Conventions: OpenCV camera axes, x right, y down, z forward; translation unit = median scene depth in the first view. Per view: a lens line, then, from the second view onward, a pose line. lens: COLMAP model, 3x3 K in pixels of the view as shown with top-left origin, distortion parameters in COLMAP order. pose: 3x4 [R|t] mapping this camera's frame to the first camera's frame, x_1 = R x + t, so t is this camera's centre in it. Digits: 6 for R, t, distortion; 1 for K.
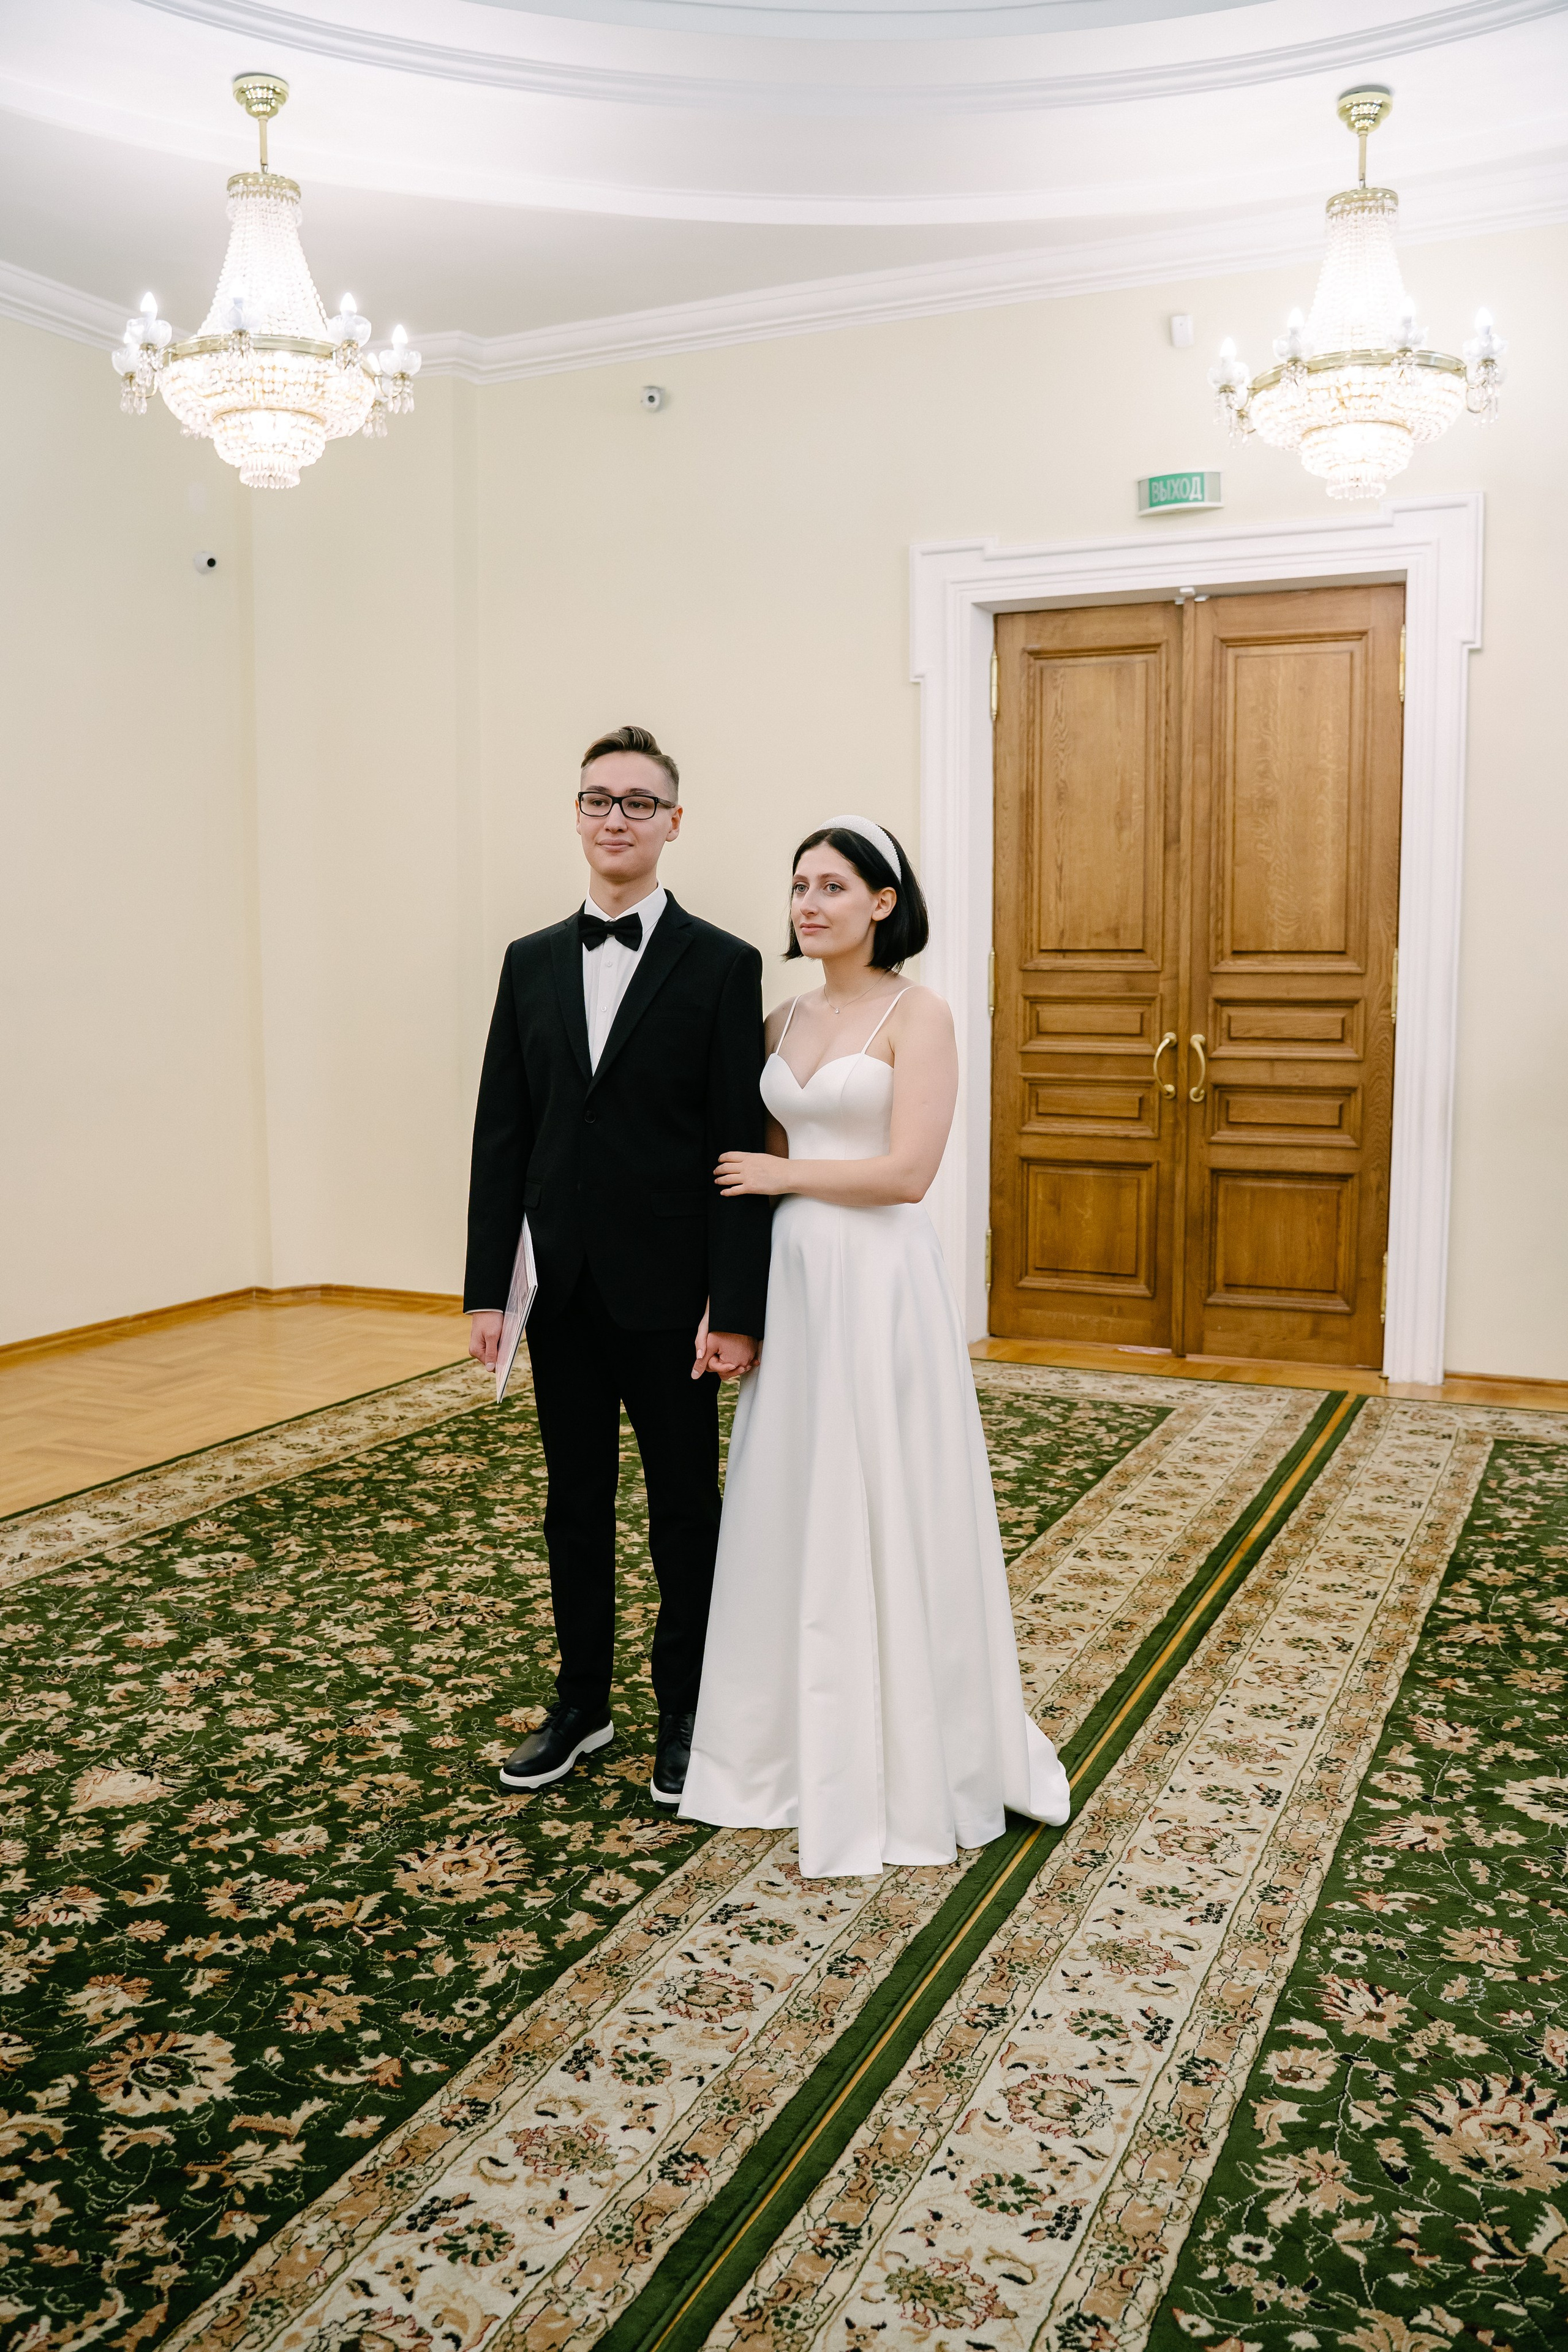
lens RADIAL K [[1947.9, 0, 767.7], [0, 1947.9, 1180.4], [0, 0, 1]] dist [-0.113069, 0.094897]
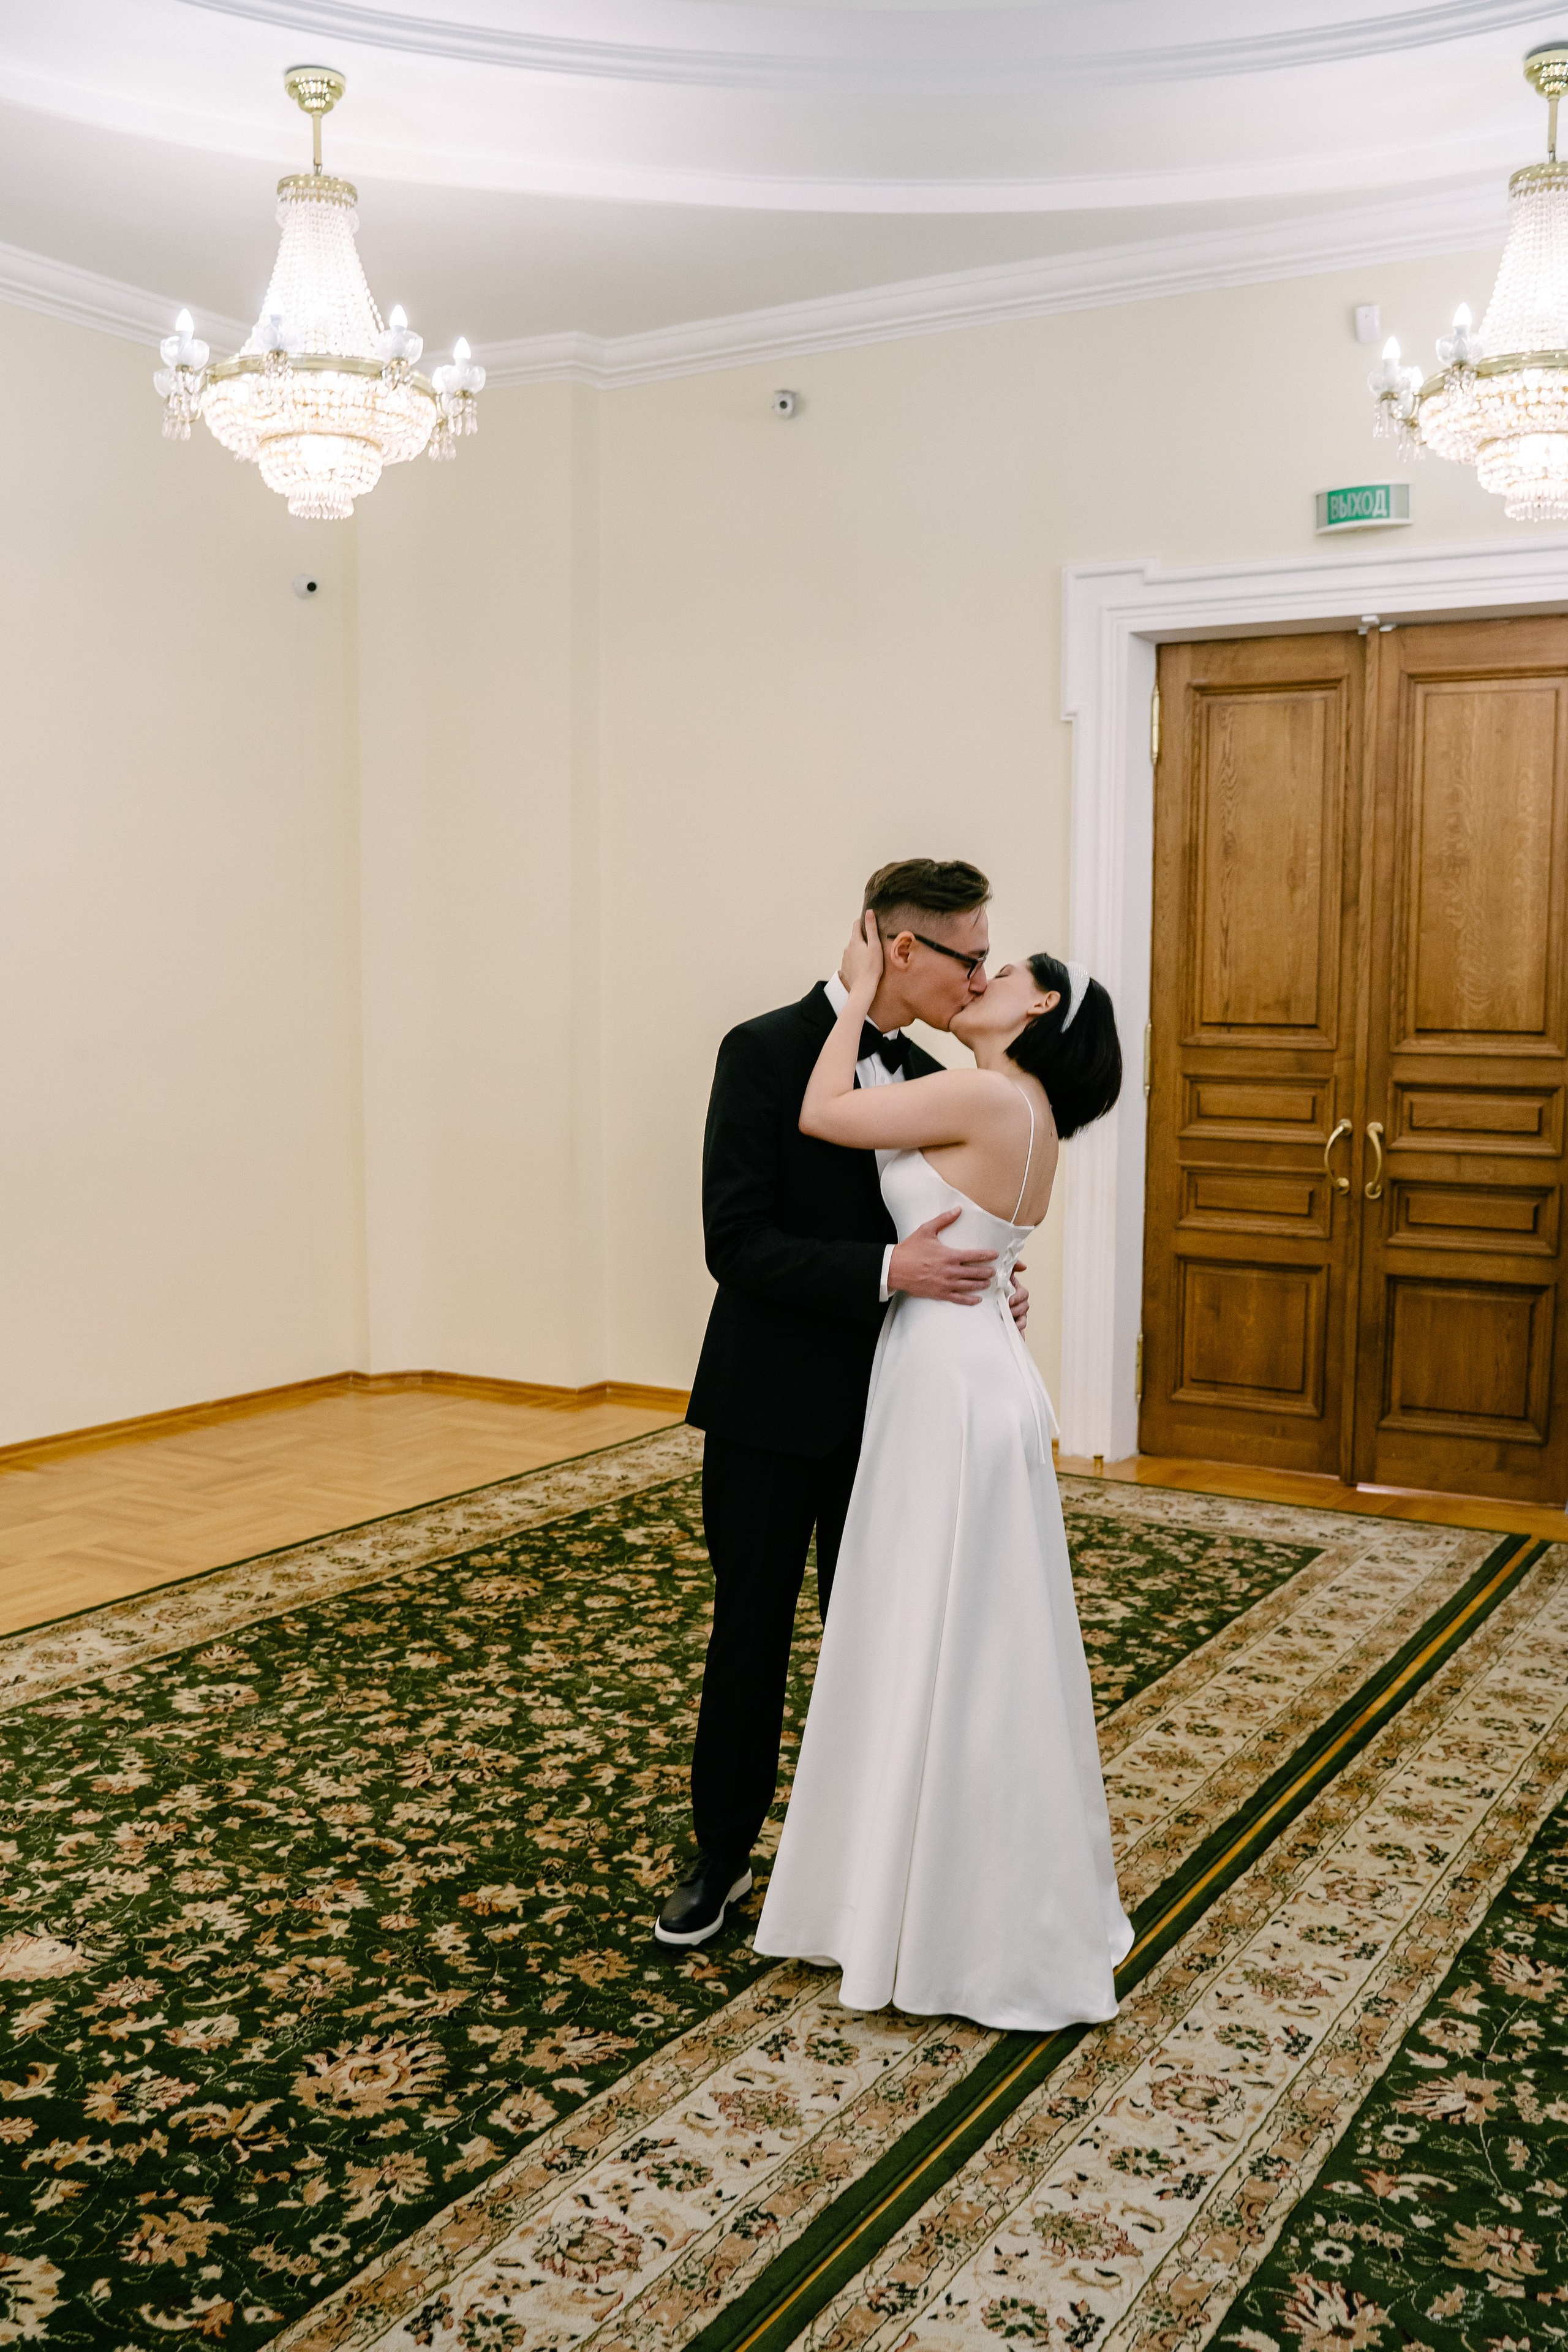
lens RADIAL K [[2128.9, 0, 815.6], [0, 2128.9, 1246.6], [0, 0, 1]] dist [-0.111839, 0.092819]
pose [[0.995148, 0.022120, -0.095874, 0.091720], [-0.021449, 0.999738, 0.008023, -0.031315], [0.096026, -0.005927, 0.995361, 0.024917]]
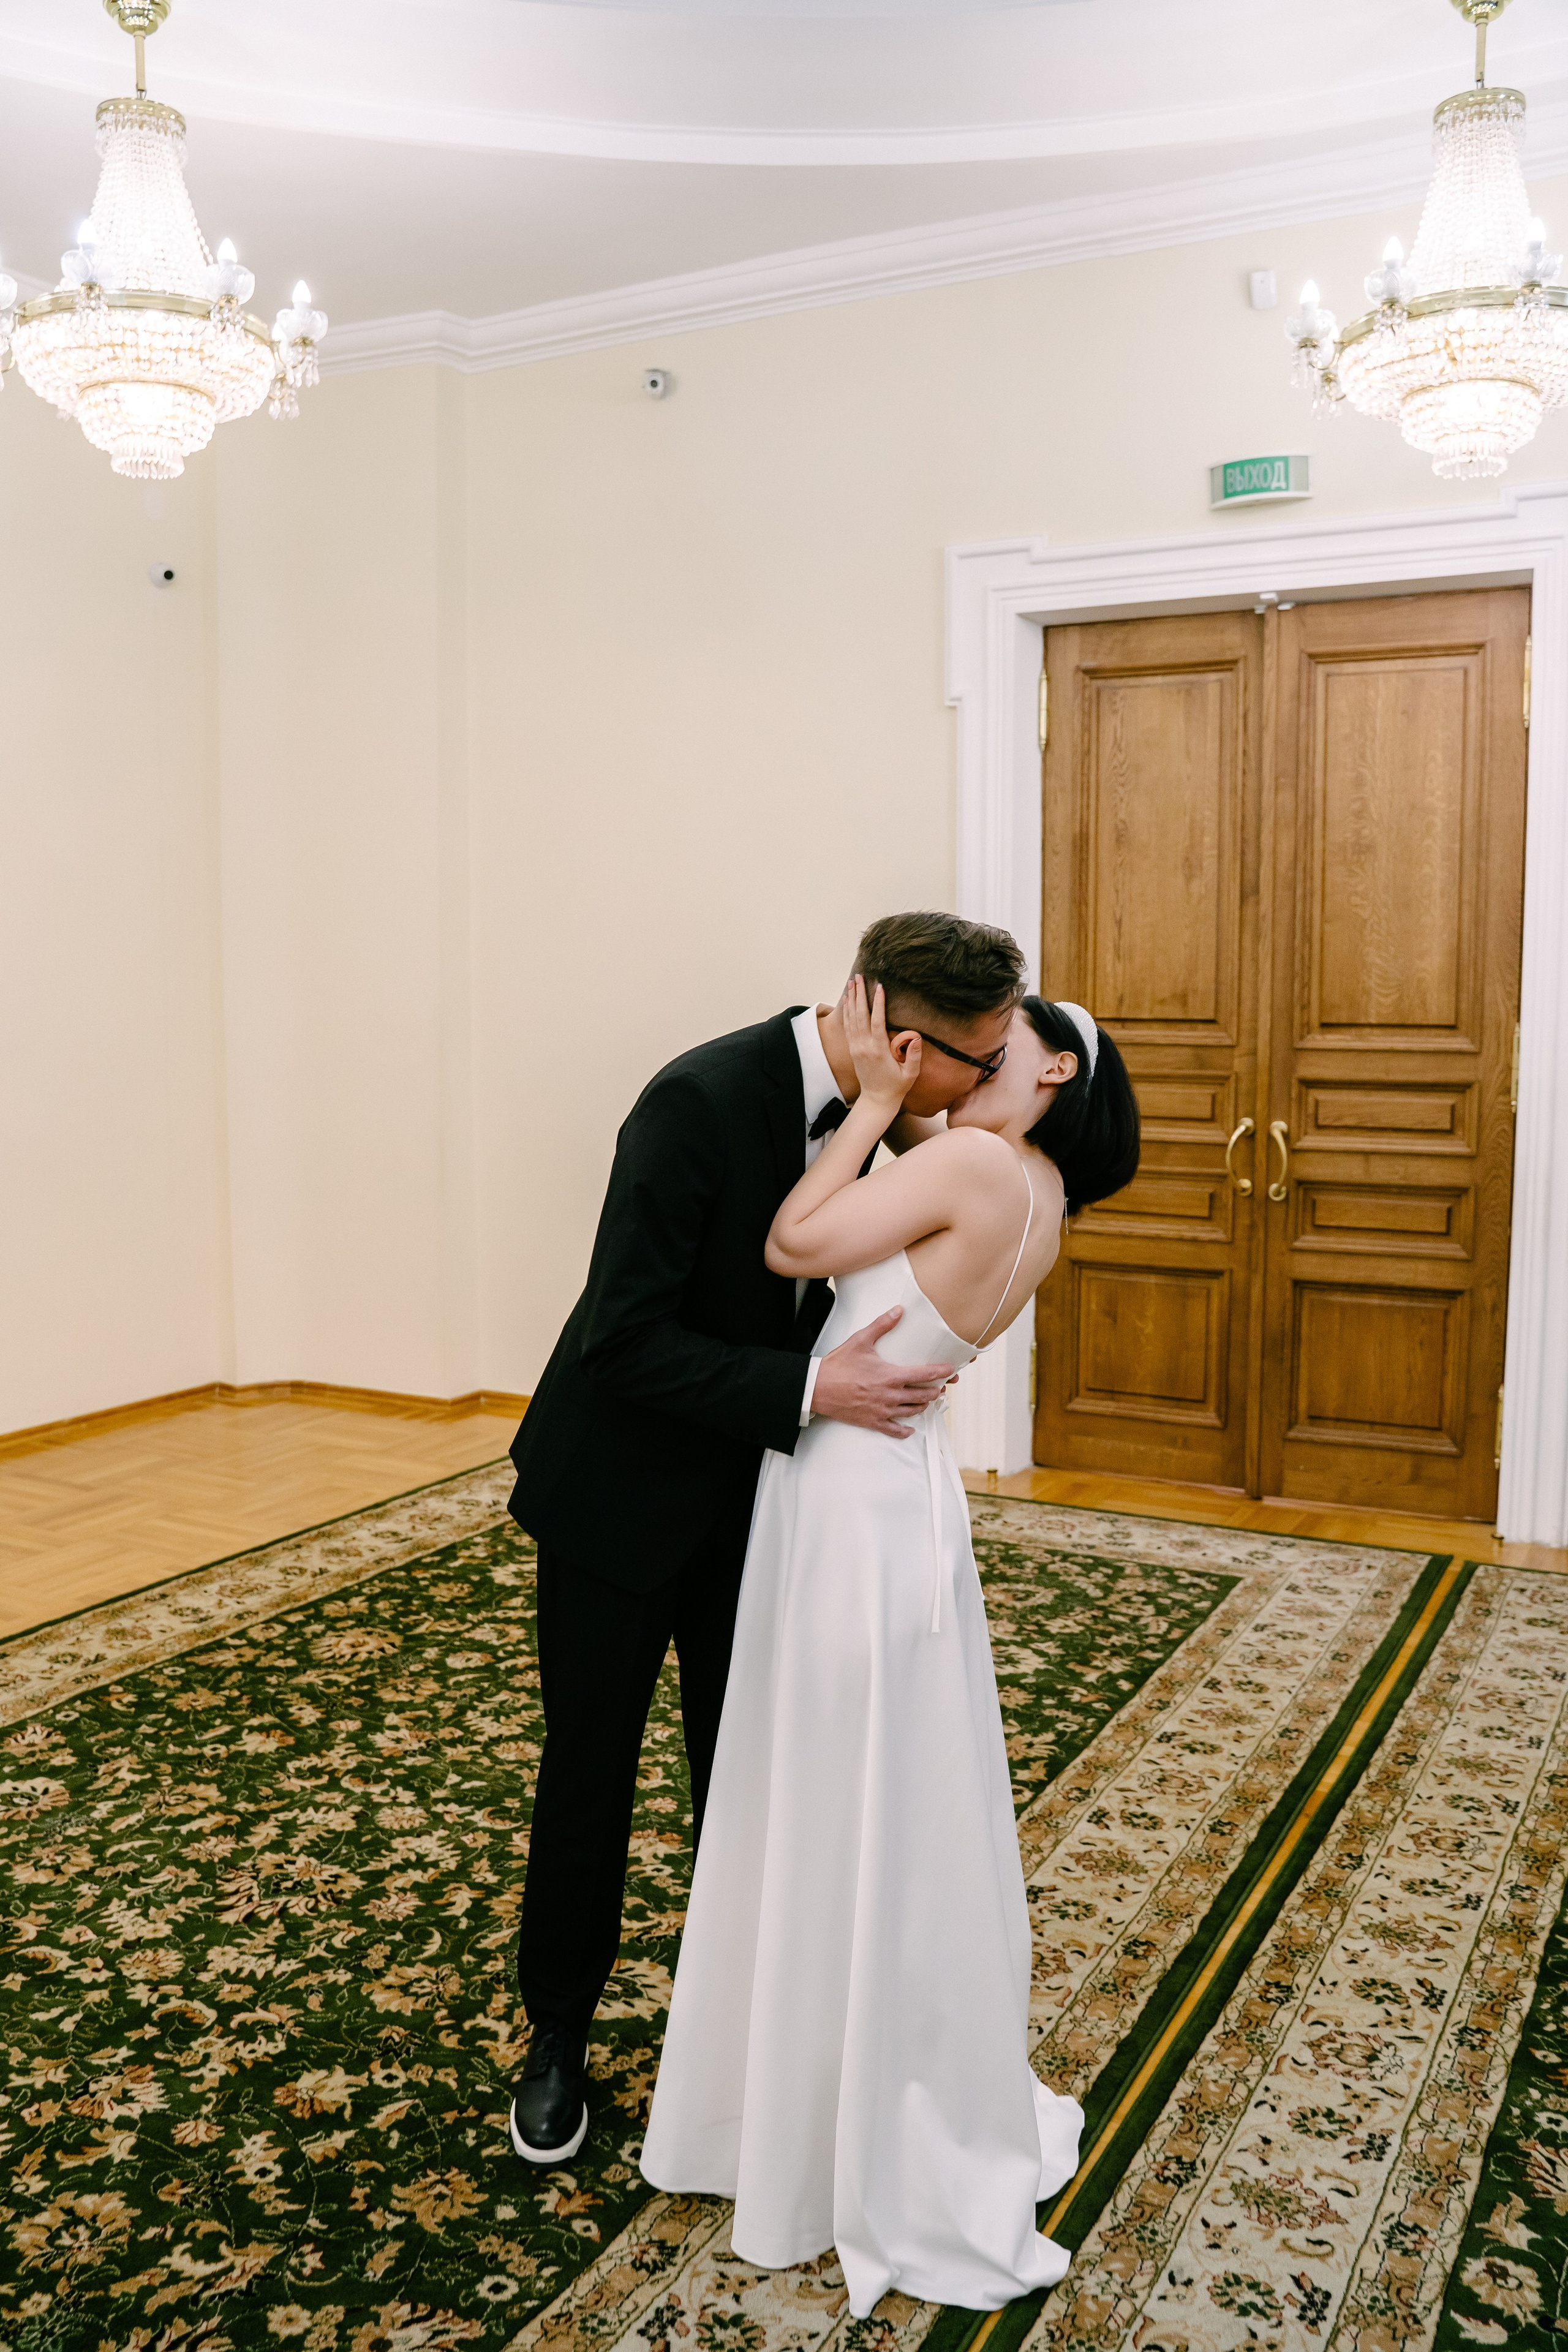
lens RADIAL K [[1947.9, 0, 767.7], [0, 1947.9, 1180.4], [0, 0, 1]] dist [-0.113069, 0.094897]
pose [[0.998273, 0.009993, -0.057886, 0.071898], [-0.010720, 0.999868, -0.012246, -0.054665], [0.057756, 0.012845, 0.998248, 0.215079]]
